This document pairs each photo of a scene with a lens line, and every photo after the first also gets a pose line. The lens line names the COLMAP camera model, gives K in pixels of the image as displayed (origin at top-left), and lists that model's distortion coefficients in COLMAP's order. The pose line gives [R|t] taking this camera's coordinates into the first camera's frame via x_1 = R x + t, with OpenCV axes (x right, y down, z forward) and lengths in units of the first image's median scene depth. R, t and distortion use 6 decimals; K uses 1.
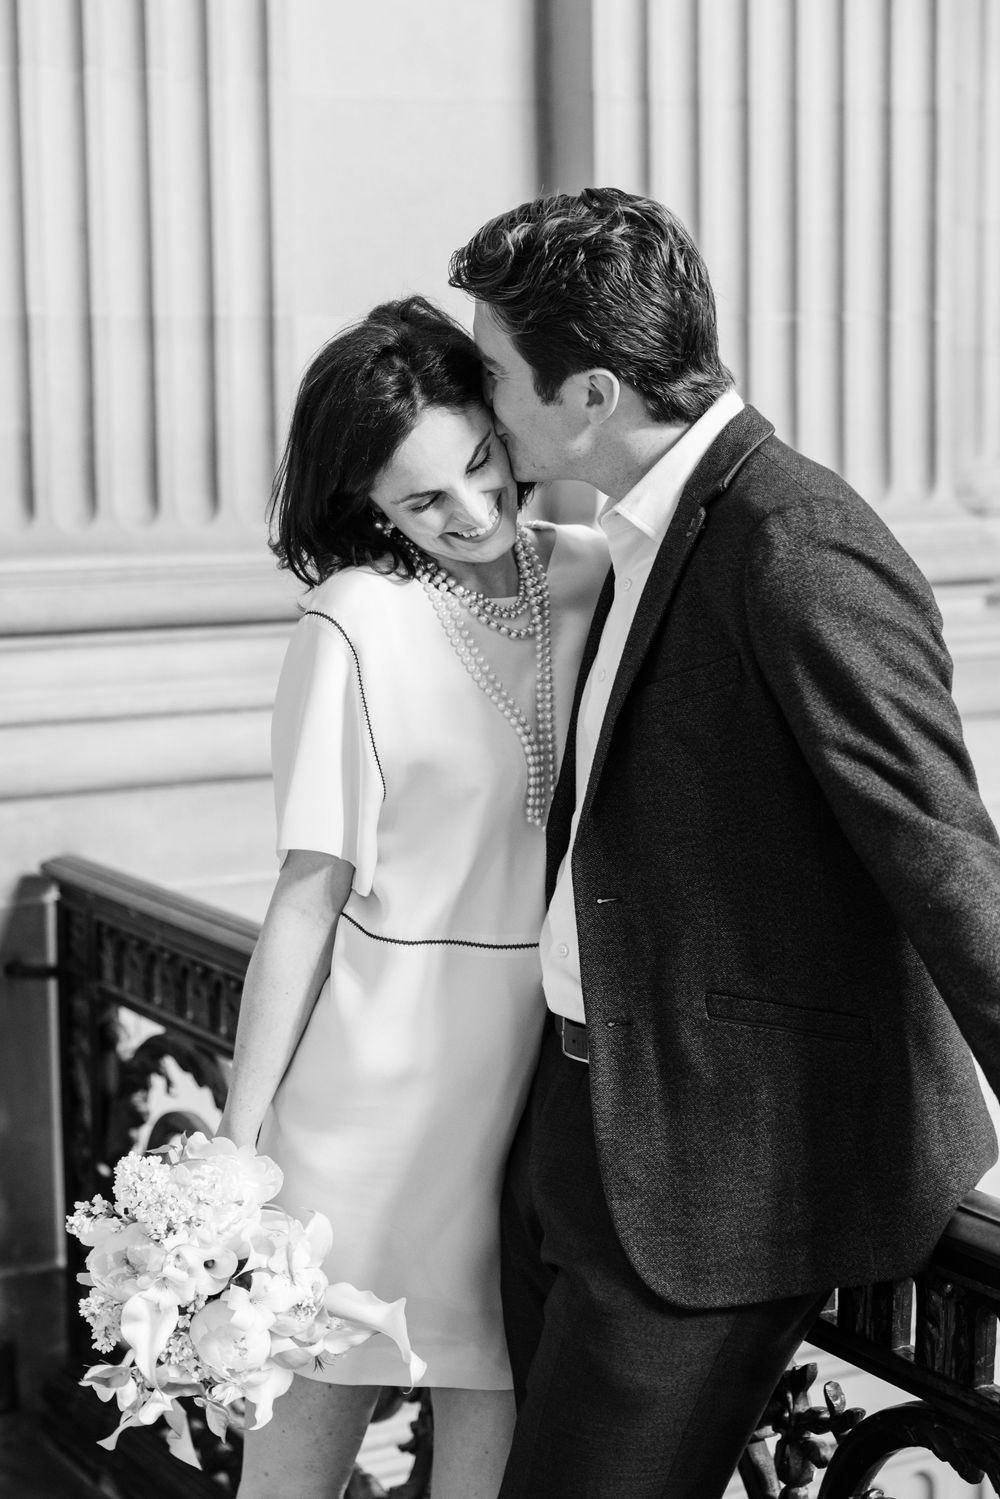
lens RADIAL K [[2439.6, 0, 504.9], [0, 2439.6, 755.2], [0, 0, 1]] dist [0.075946, 0.000000]
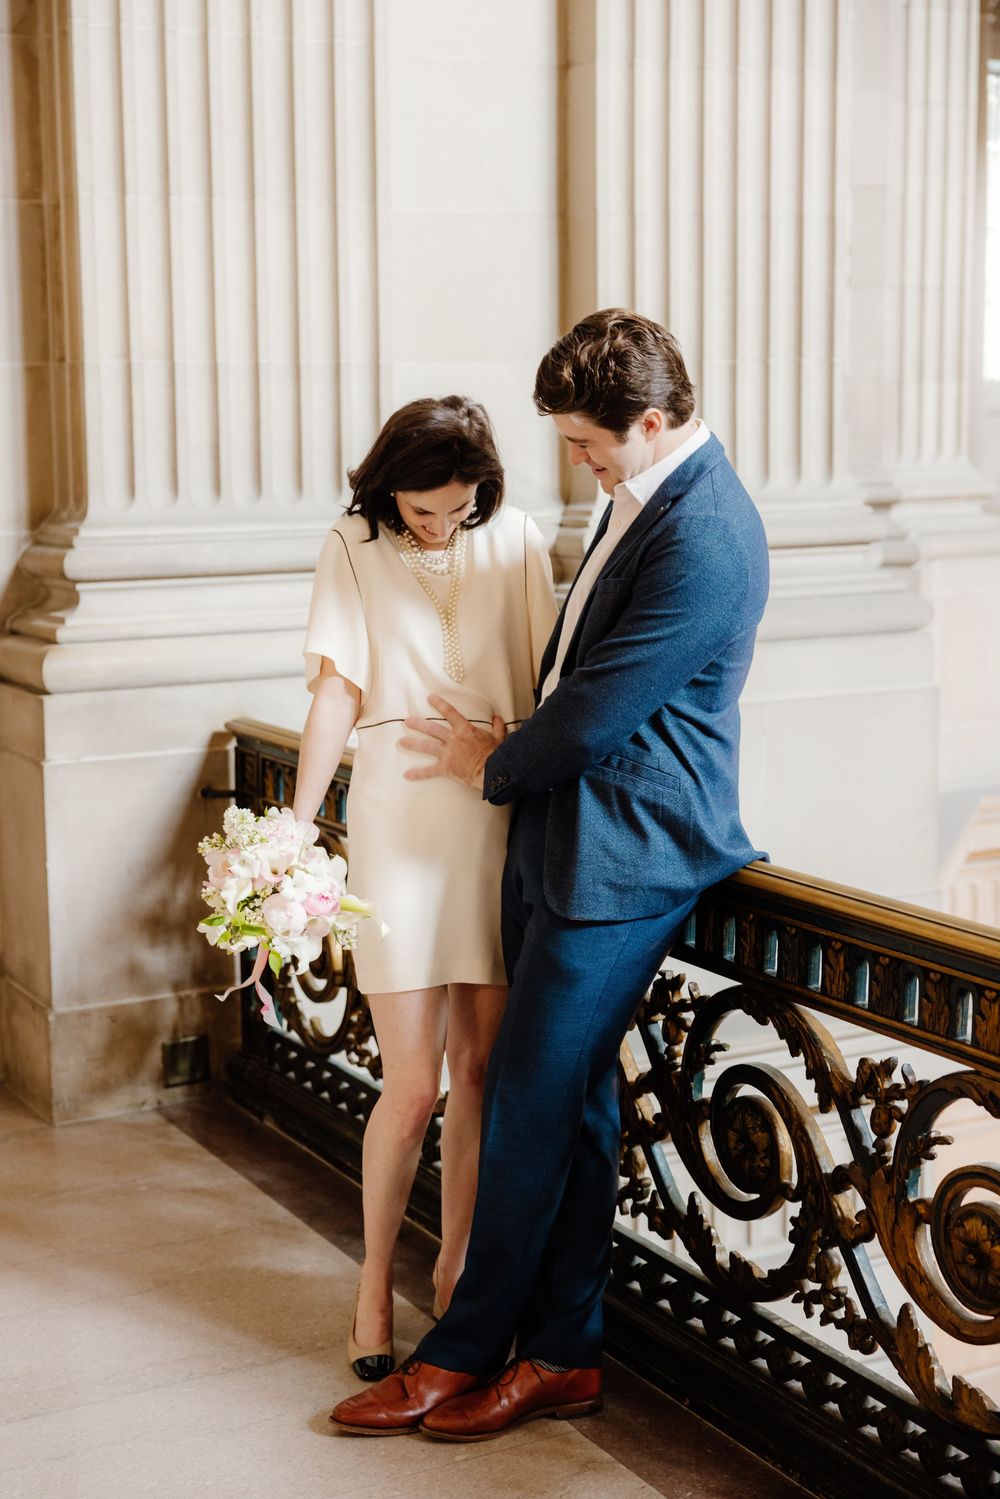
lens RADIAL K [[2259.8, 0, 494.1], [0, 2259.8, 744.3], [0, 0, 1]] dist [0.131466, 0.000000]
pose [[0.998876, 0.003614, -0.047252, 0.045483], [-0.003762, 0.999988, -0.003049, 0.061795], [0.047240, 0.003224, 0.998878, -0.409882]]
